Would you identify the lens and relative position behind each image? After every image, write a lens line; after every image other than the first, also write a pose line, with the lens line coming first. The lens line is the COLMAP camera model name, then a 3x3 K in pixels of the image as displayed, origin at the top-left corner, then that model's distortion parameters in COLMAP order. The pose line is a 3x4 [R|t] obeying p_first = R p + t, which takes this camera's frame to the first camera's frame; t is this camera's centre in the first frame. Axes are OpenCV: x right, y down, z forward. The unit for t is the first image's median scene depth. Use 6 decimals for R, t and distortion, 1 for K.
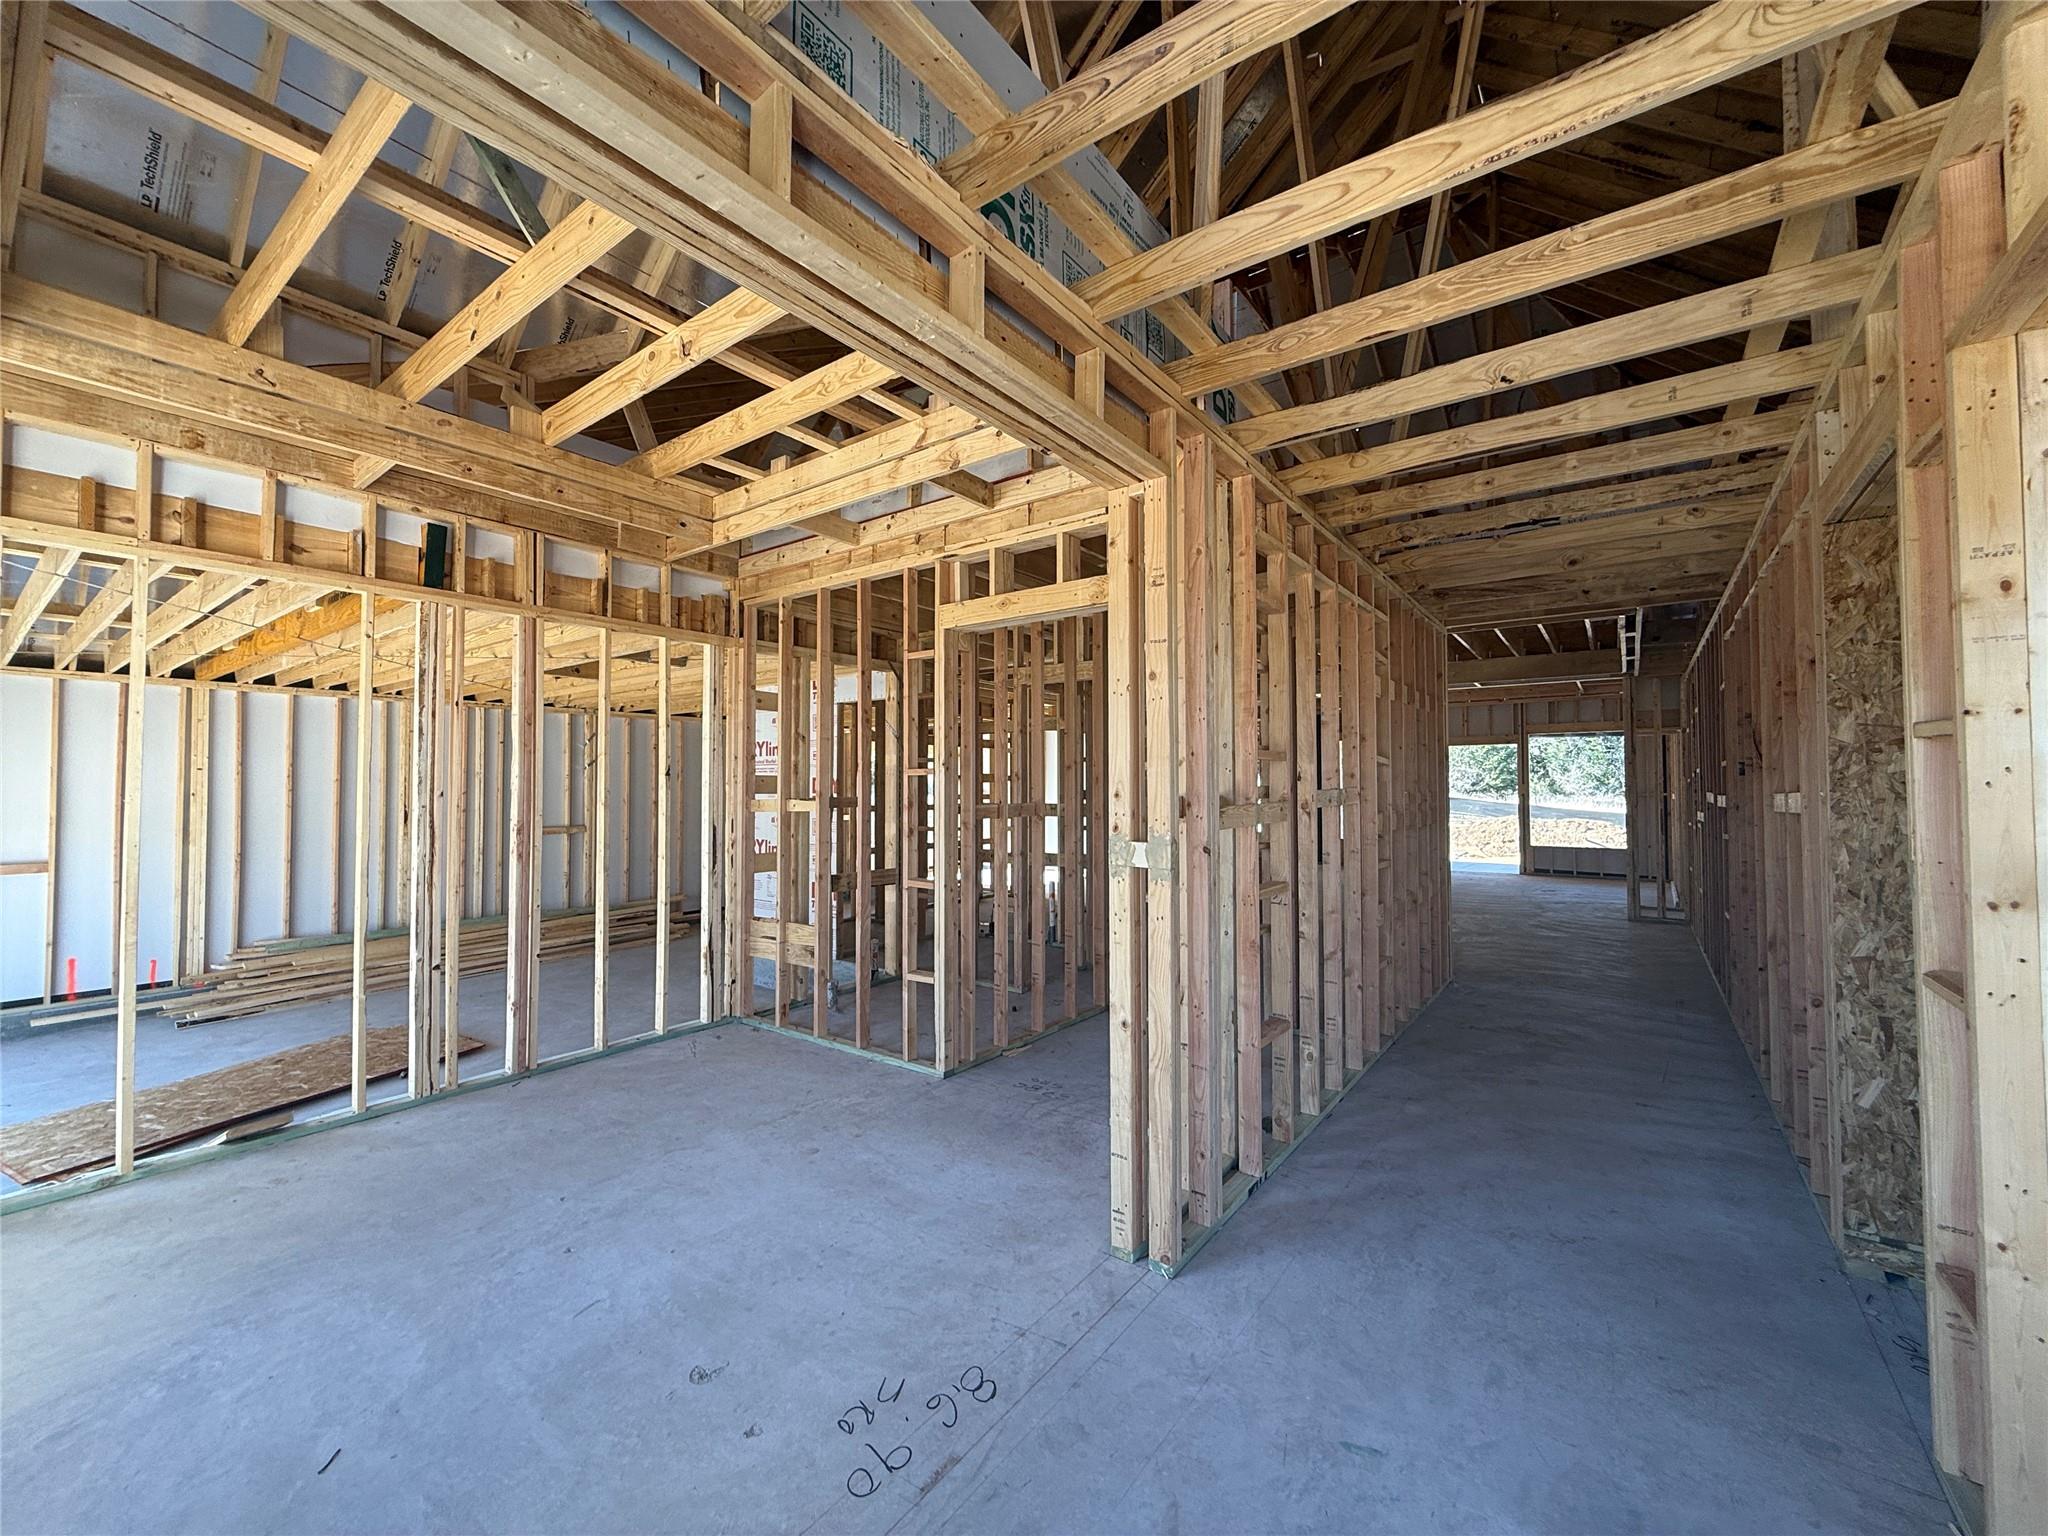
lens RADIAL K [[816.5, 0, 1017.2], [0, 816.5, 764.1], [0, 0, 1]] dist [0.001104, 0.000500]
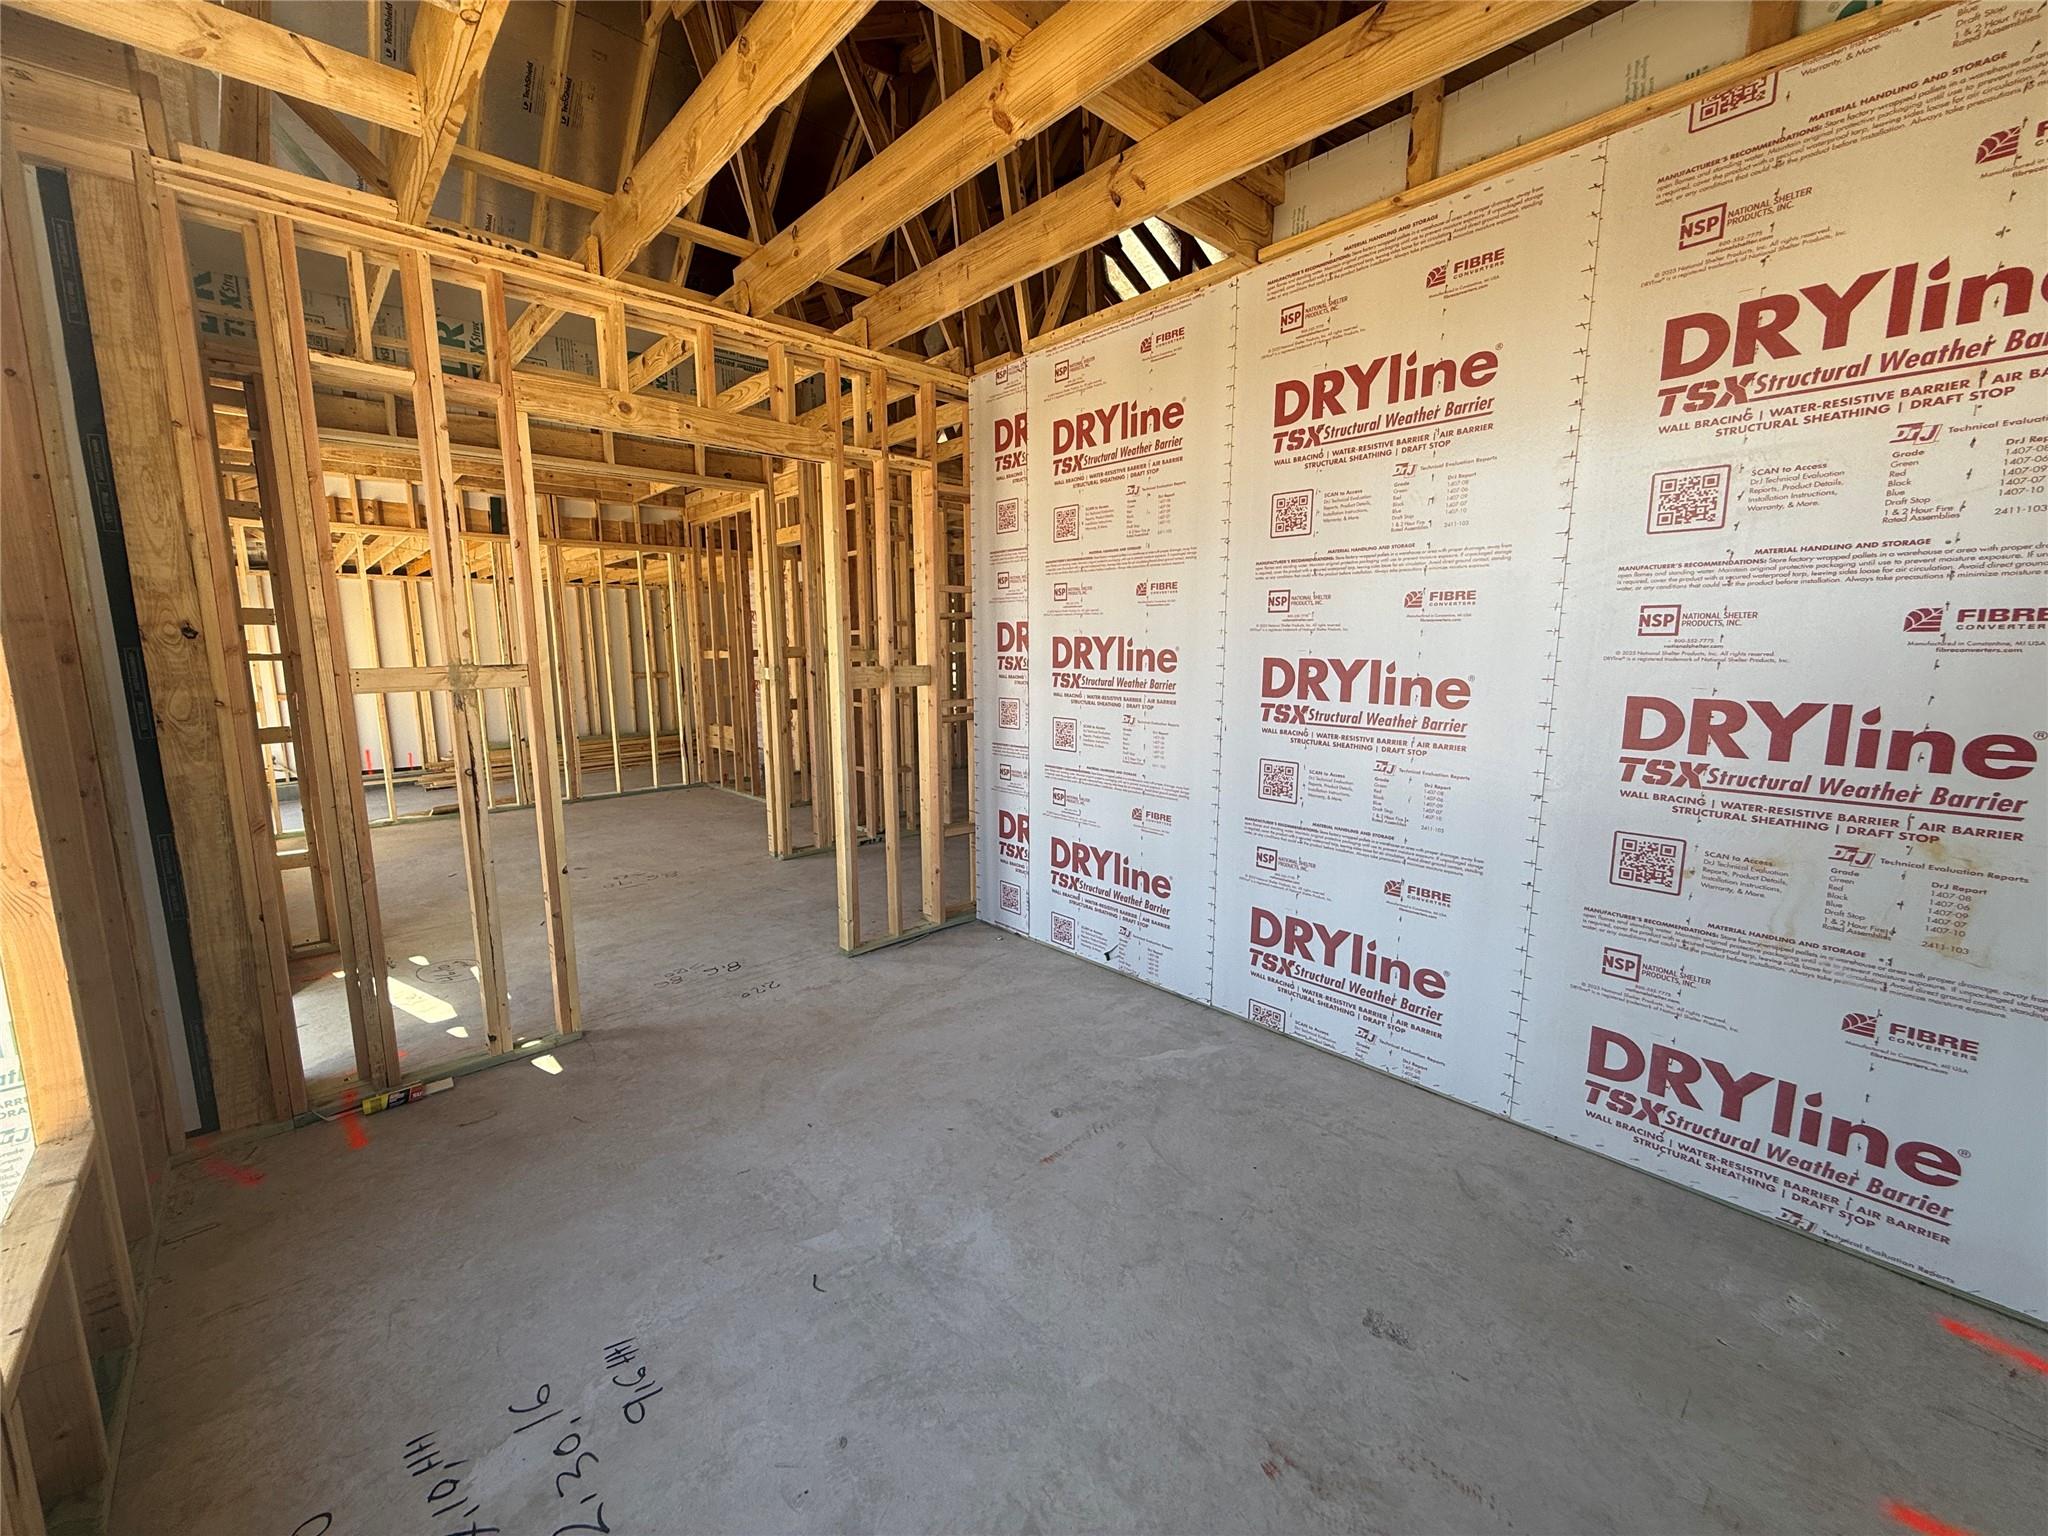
lens RADIAL K [[816.5, 0, 1017.2], [0, 816.5, 764.1], [0, 0, 1]] dist [0.001104, 0.000500]
pose [[0.983254, 0.020646, -0.181068, 0.783854], [0.011265, 0.984776, 0.173462, -0.012794], [0.181892, -0.172597, 0.968052, -0.656006]]
